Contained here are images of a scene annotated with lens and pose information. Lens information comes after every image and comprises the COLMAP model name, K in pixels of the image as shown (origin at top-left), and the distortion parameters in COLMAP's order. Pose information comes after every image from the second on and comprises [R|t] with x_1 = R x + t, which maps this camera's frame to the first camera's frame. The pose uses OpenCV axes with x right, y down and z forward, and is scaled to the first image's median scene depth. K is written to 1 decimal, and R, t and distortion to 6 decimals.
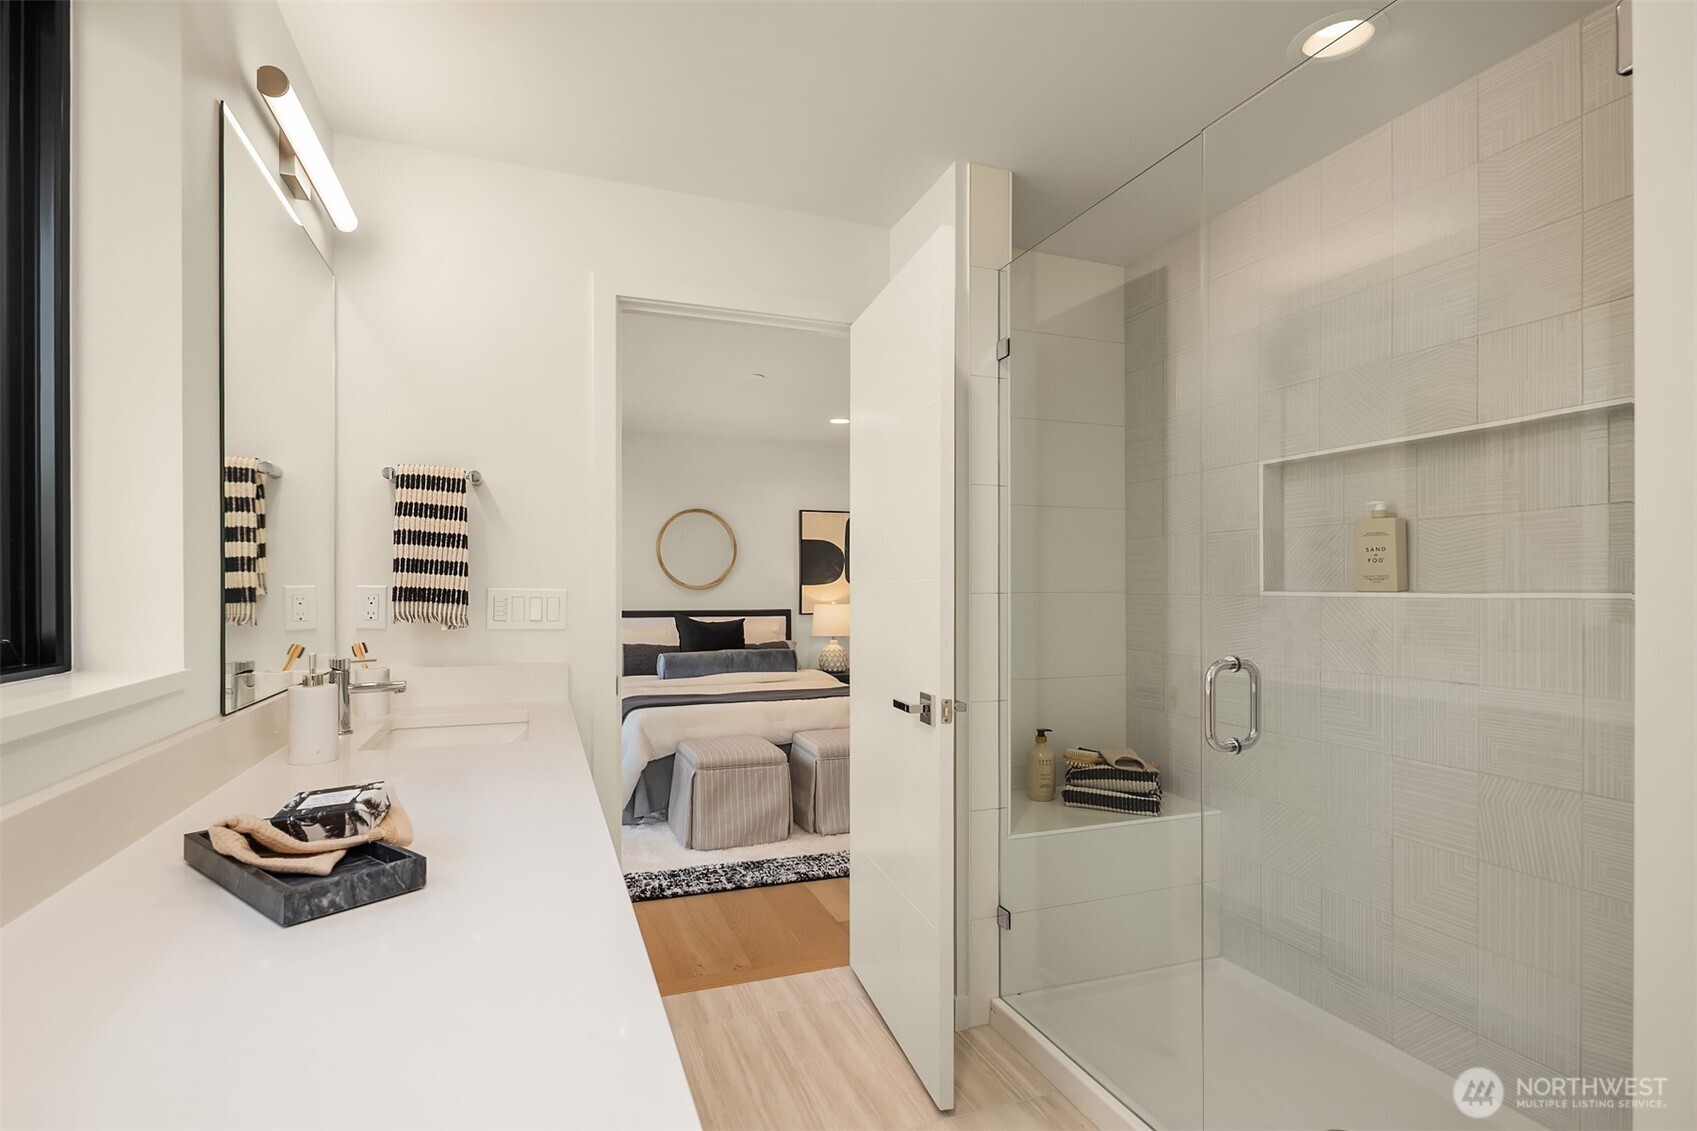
lens RADIAL K [[825.5, 0, 843.0], [0, 825.5, 582.4], [0, 0, 1]] dist [0.002954, 0.000175]
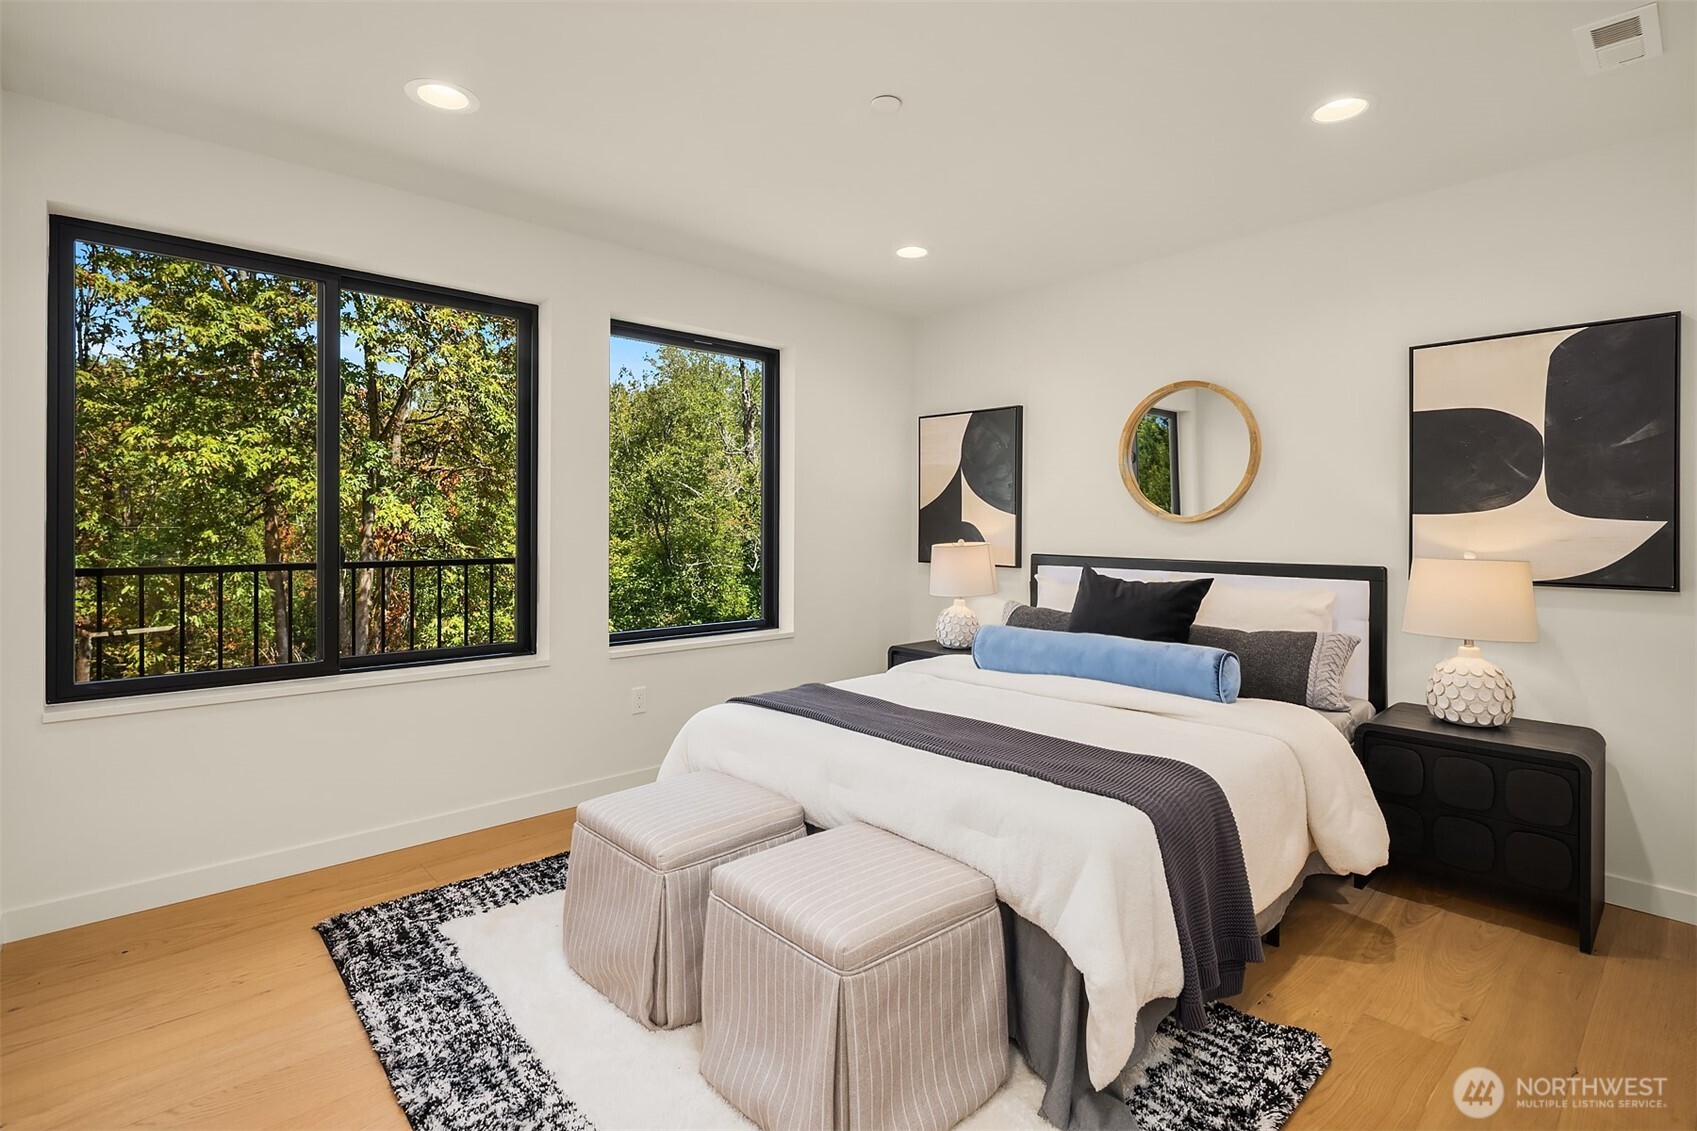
lens RADIAL K [[825.5, 0, 833.7], [0, 825.5, 520.6], [0, 0, 1]] dist [0.002954, 0.000175]
pose [[0.373817, -0.001752, -0.927501, 0.723075], [-0.005674, 0.999975, -0.004176, 0.030305], [0.927485, 0.006824, 0.373798, 1.594444]]
